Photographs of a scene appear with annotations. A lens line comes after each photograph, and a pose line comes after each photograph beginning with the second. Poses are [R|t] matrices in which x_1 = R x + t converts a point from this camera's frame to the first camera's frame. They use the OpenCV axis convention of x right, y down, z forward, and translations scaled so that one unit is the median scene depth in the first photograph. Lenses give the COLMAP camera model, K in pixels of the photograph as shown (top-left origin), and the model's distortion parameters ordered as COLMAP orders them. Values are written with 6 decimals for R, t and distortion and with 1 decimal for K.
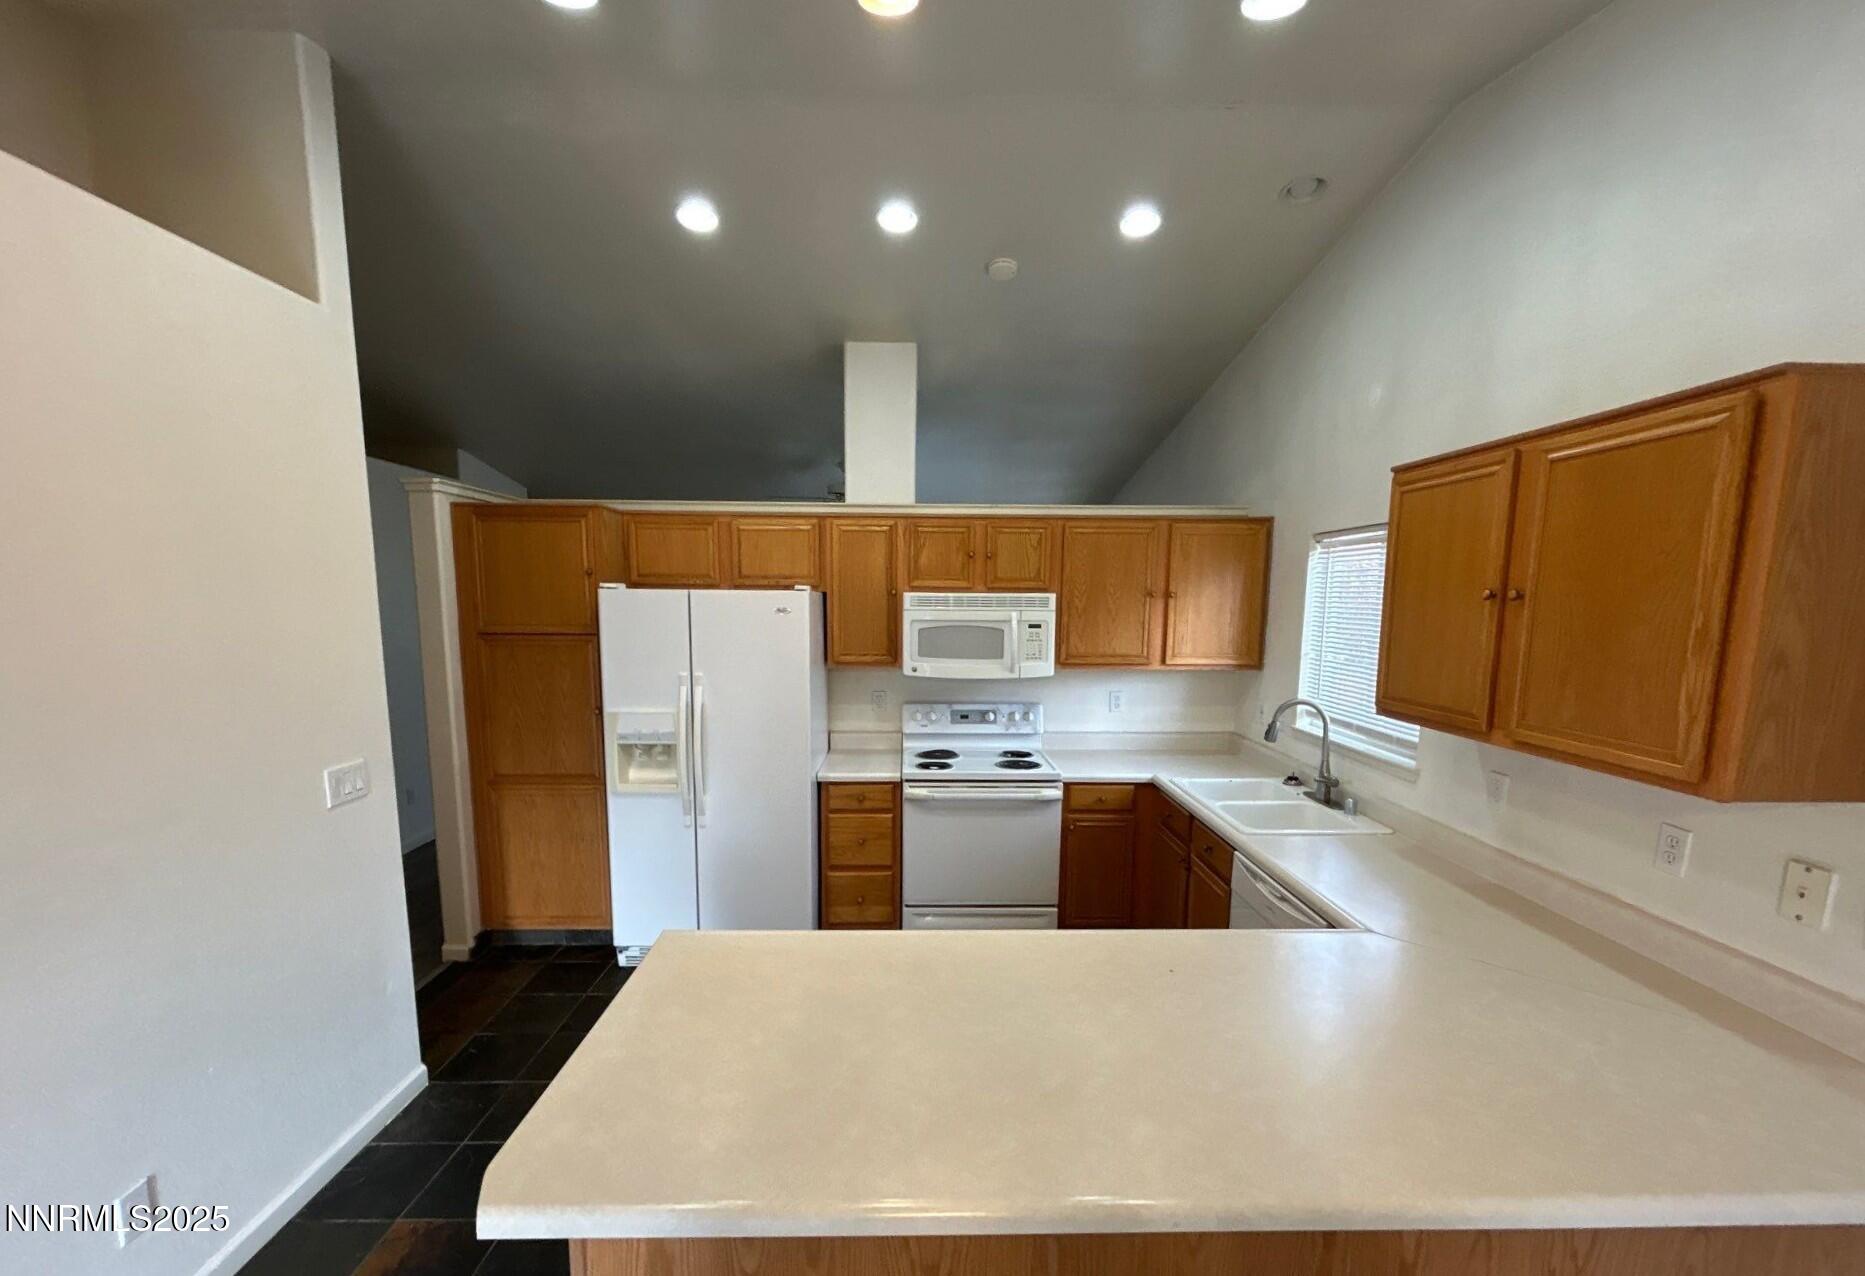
lens RADIAL K [[724.3, 0, 929.9], [0, 724.3, 696.0], [0, 0, 1]] dist [-0.009327, 0.000458]
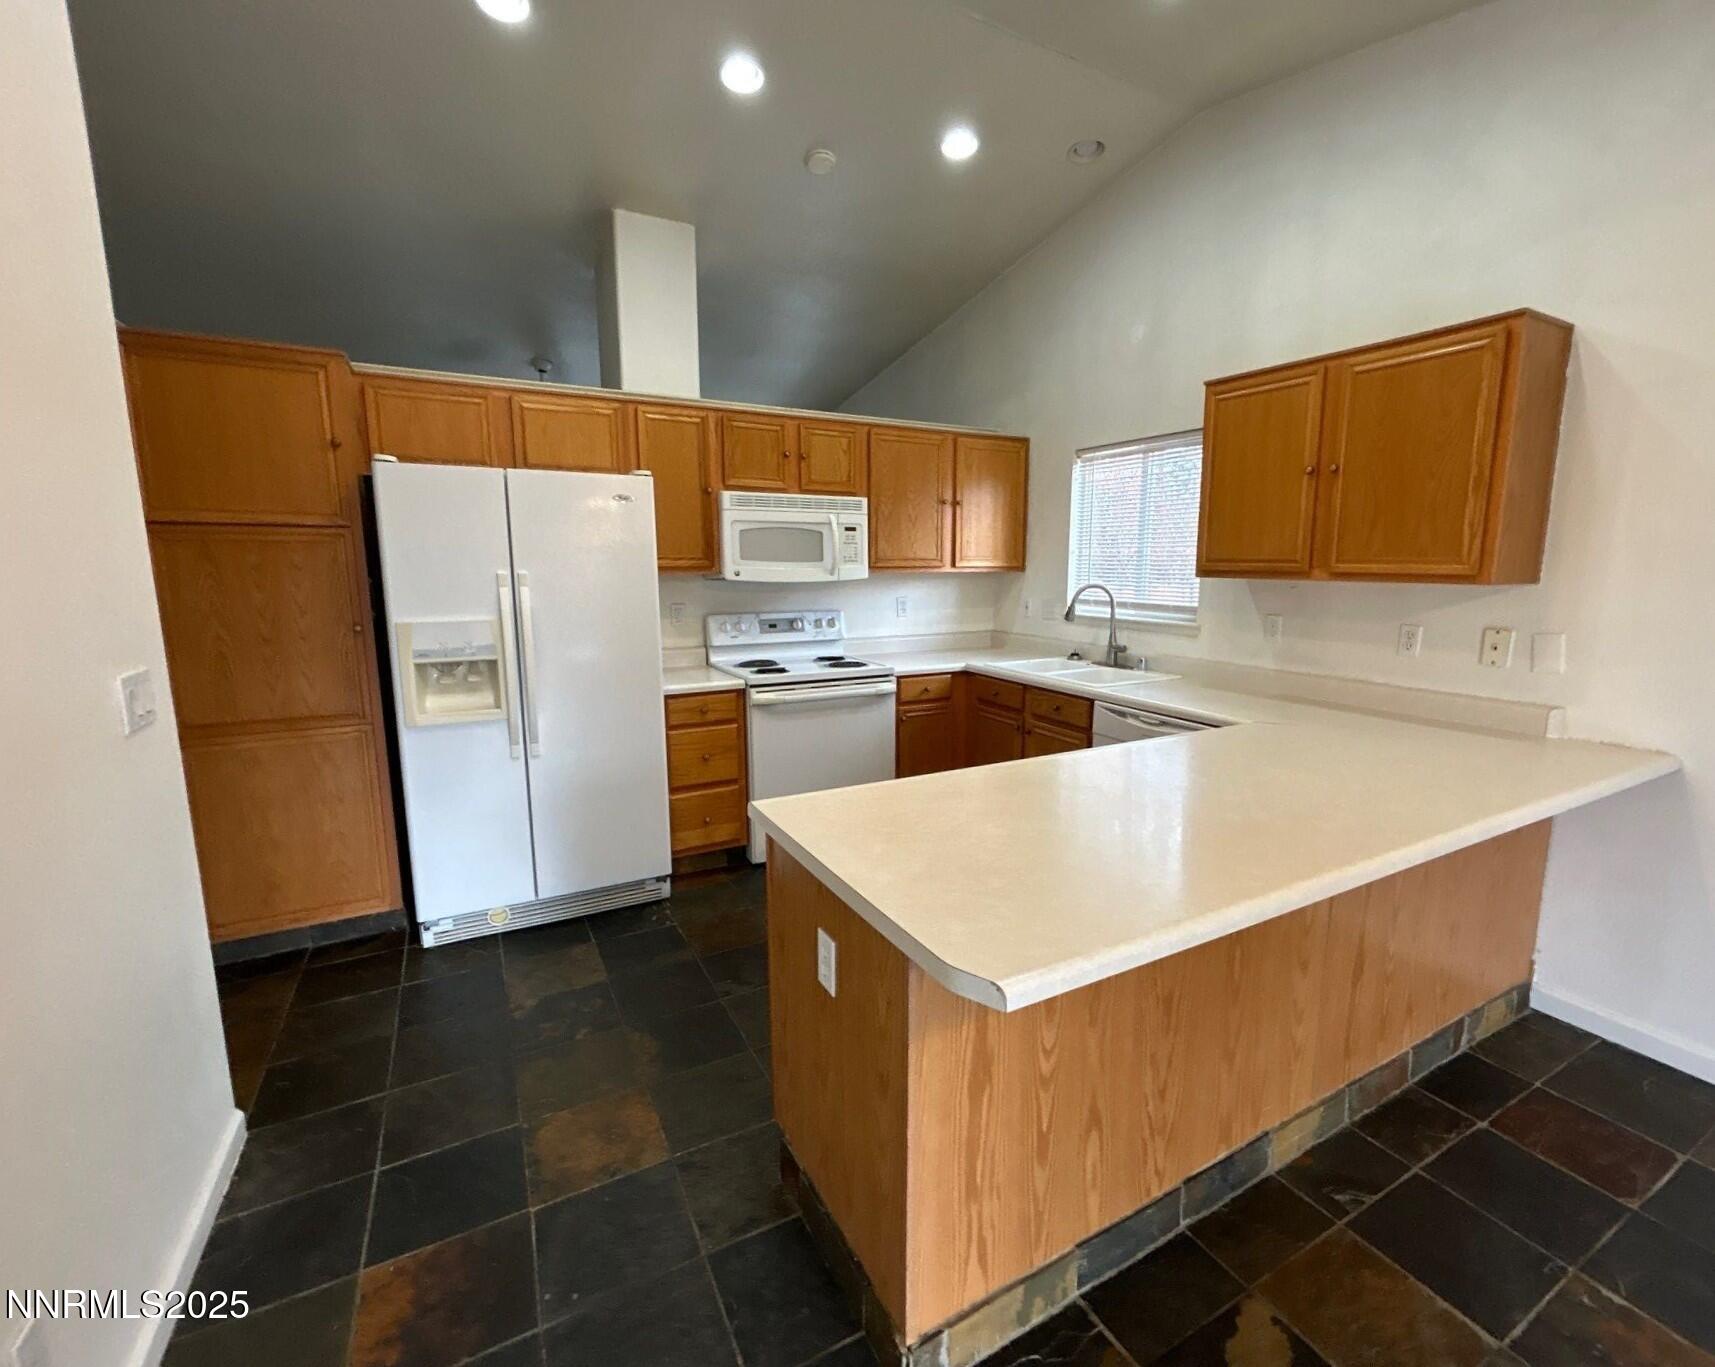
lens RADIAL K [[743.9, 0, 862.3], [0, 743.9, 679.1], [0, 0, 1]] dist [-0.007442, 0.000091]
pose [[0.888156, -0.074023, 0.453540, -0.351889], [0.063131, 0.997238, 0.039131, 0.079139], [-0.455184, -0.006122, 0.890376, 0.061575]]
